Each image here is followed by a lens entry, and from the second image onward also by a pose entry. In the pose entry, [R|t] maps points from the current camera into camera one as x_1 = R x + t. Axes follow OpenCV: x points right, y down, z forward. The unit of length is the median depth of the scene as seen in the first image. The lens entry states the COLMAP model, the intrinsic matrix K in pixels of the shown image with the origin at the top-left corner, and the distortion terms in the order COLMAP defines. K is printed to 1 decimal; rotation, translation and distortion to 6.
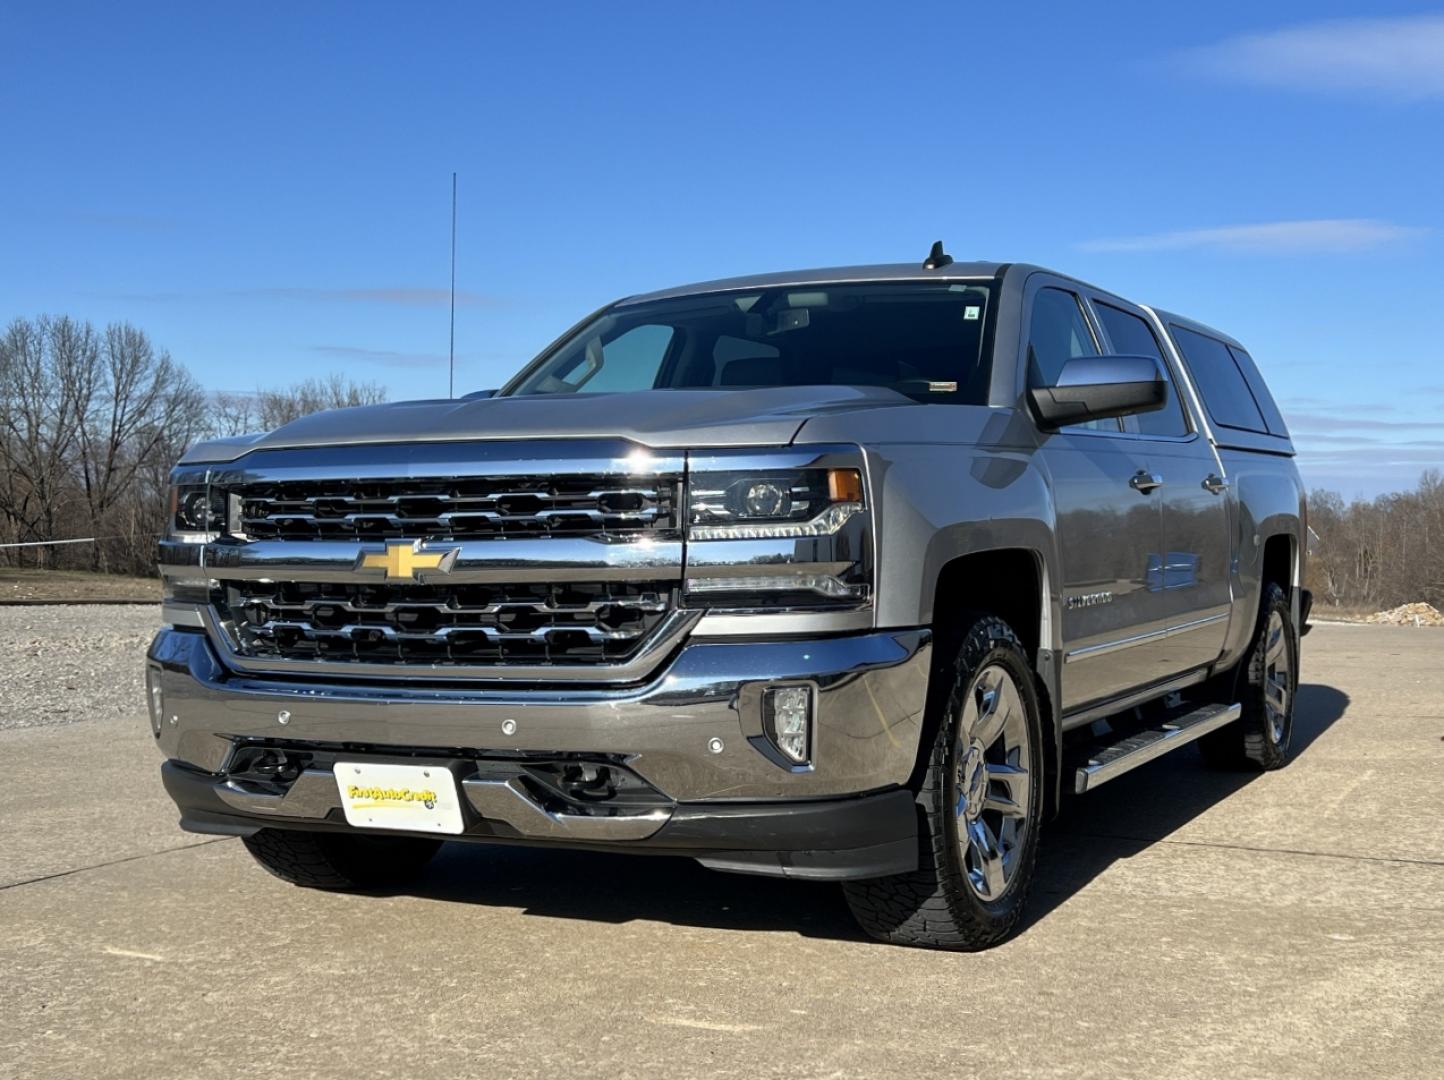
lens RADIAL K [[1897.1, 0, 724.1], [0, 1897.1, 567.2], [0, 0, 1]] dist [0.112335, -0.031867]
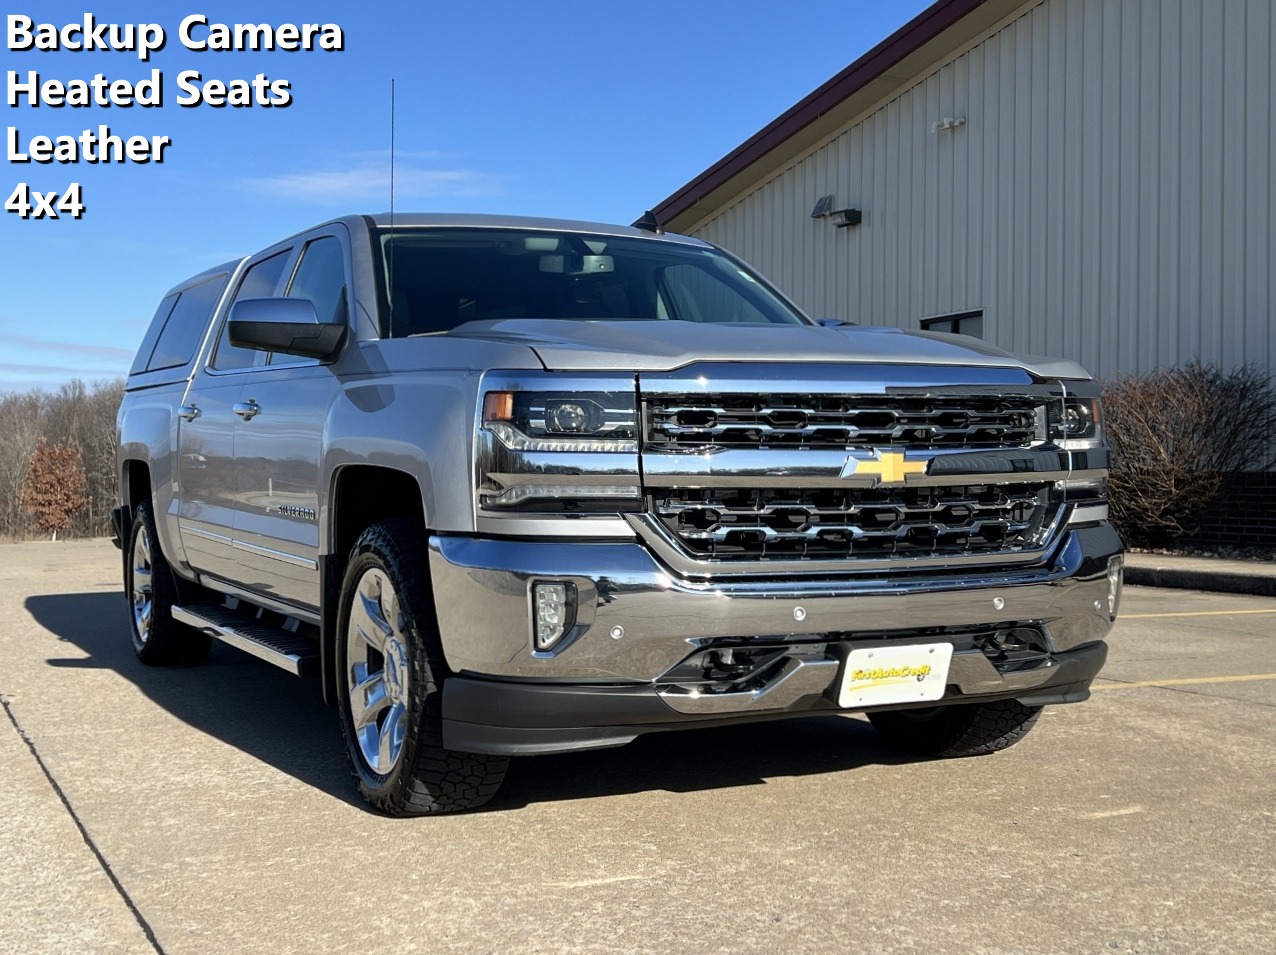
lens RADIAL K [[1644.7, 0, 638.0], [0, 1644.7, 452.5], [0, 0, 1]] dist [0.183359, -0.004421]
pose [[0.593380, 0.005472, 0.804904, -1.035067], [0.011369, 0.999820, -0.015179, 0.001321], [-0.804842, 0.018157, 0.593211, 0.523296]]
